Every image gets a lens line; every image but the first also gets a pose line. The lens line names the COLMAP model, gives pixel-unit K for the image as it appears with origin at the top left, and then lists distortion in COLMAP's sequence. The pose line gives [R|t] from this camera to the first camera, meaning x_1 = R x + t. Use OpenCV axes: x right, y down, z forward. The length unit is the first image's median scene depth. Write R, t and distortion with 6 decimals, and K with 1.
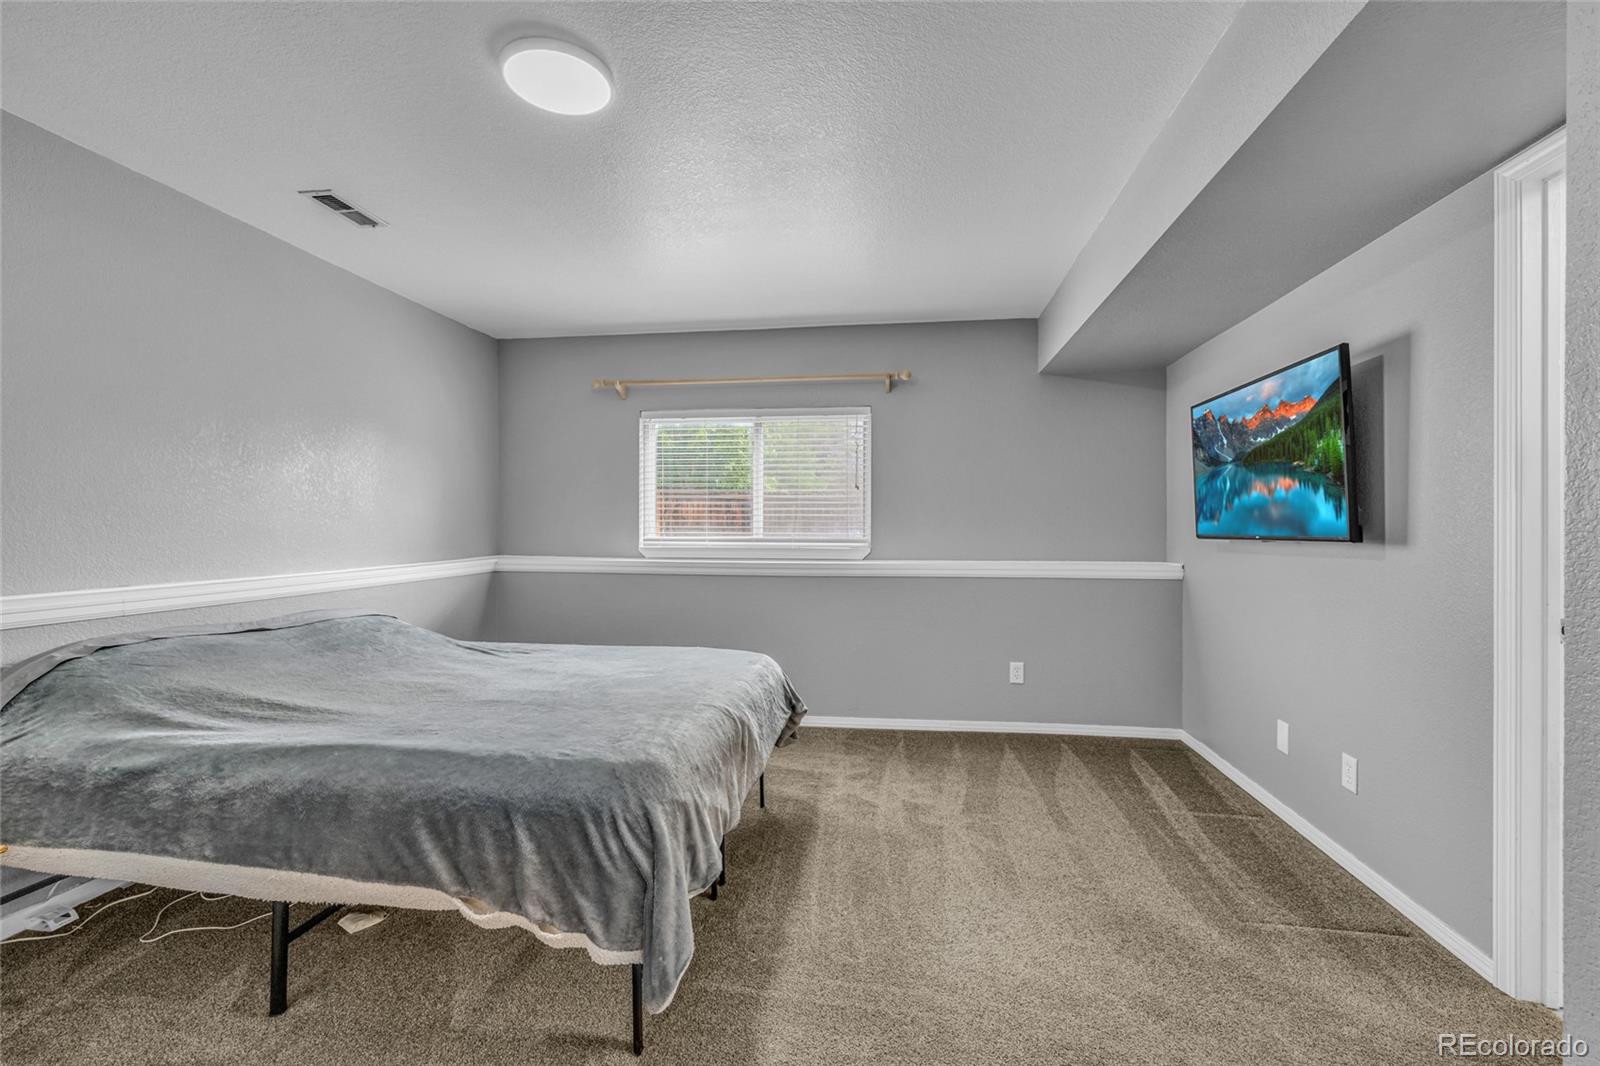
lens RADIAL K [[677.4, 0, 802.8], [0, 677.4, 528.7], [0, 0, 1]] dist [-0.002277, 0.000337]
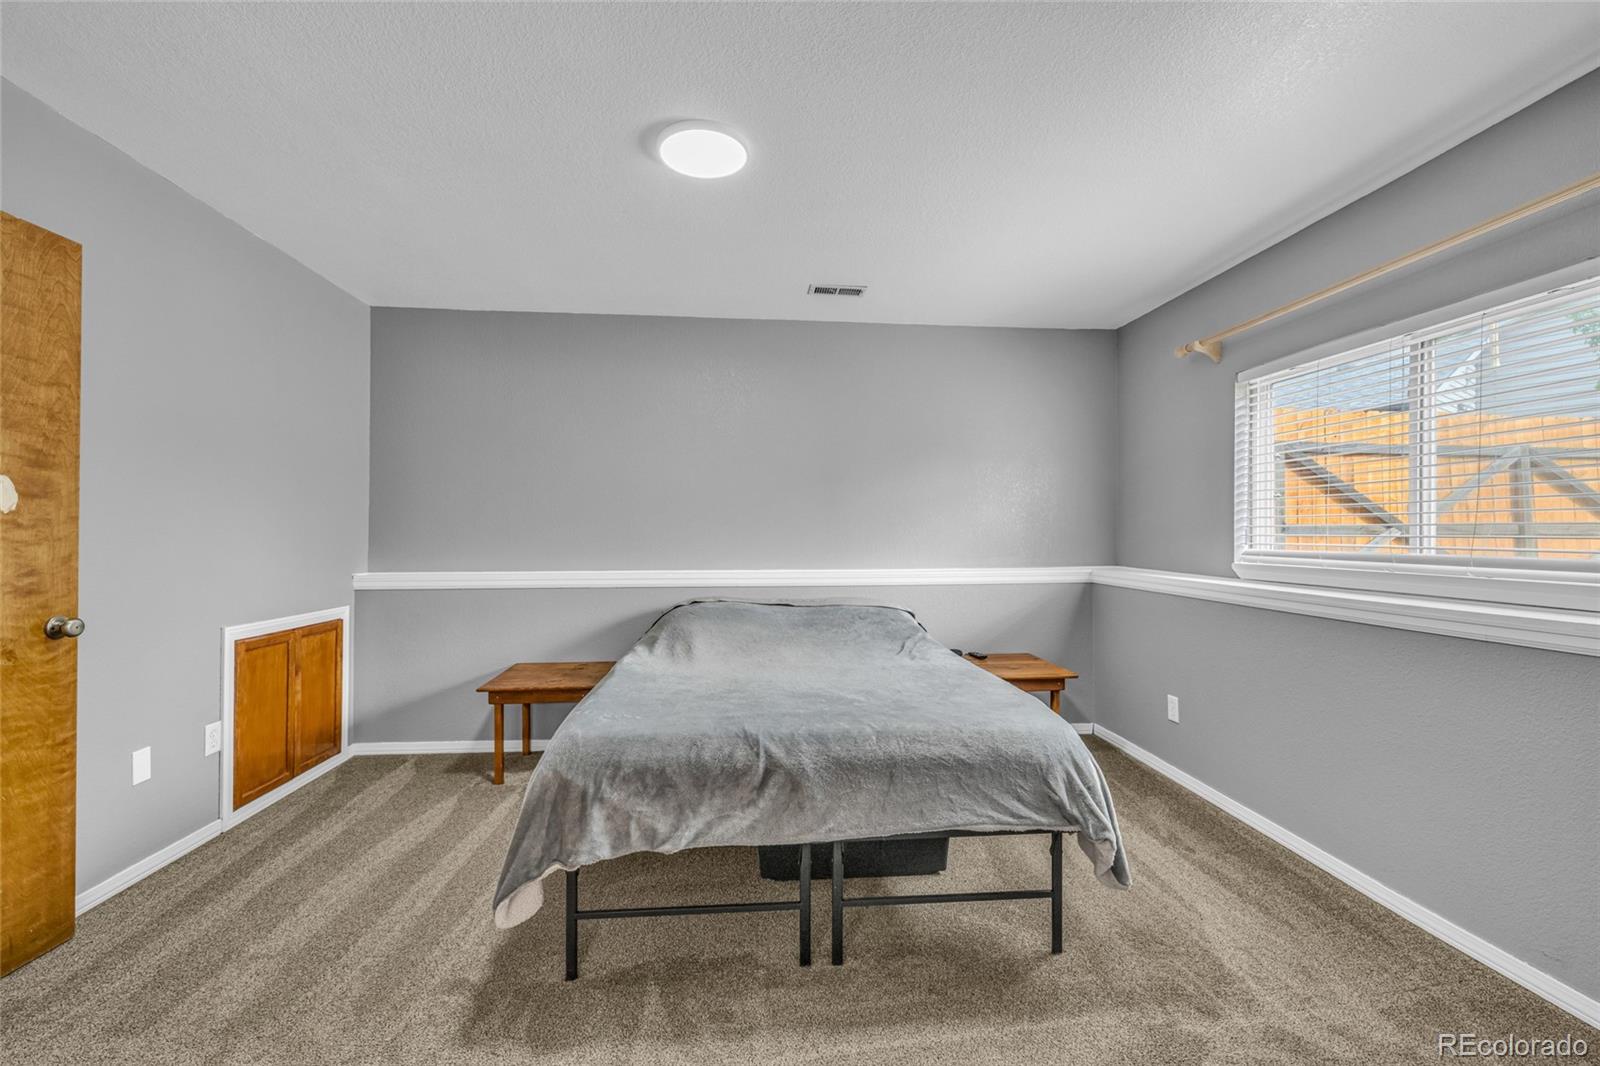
lens RADIAL K [[677.4, 0, 801.1], [0, 677.4, 529.7], [0, 0, 1]] dist [-0.002277, 0.000337]
pose [[0.221948, -0.005433, -0.975043, 0.386694], [-0.004021, 0.999971, -0.006487, -0.002318], [0.975050, 0.005360, 0.221919, 0.433491]]
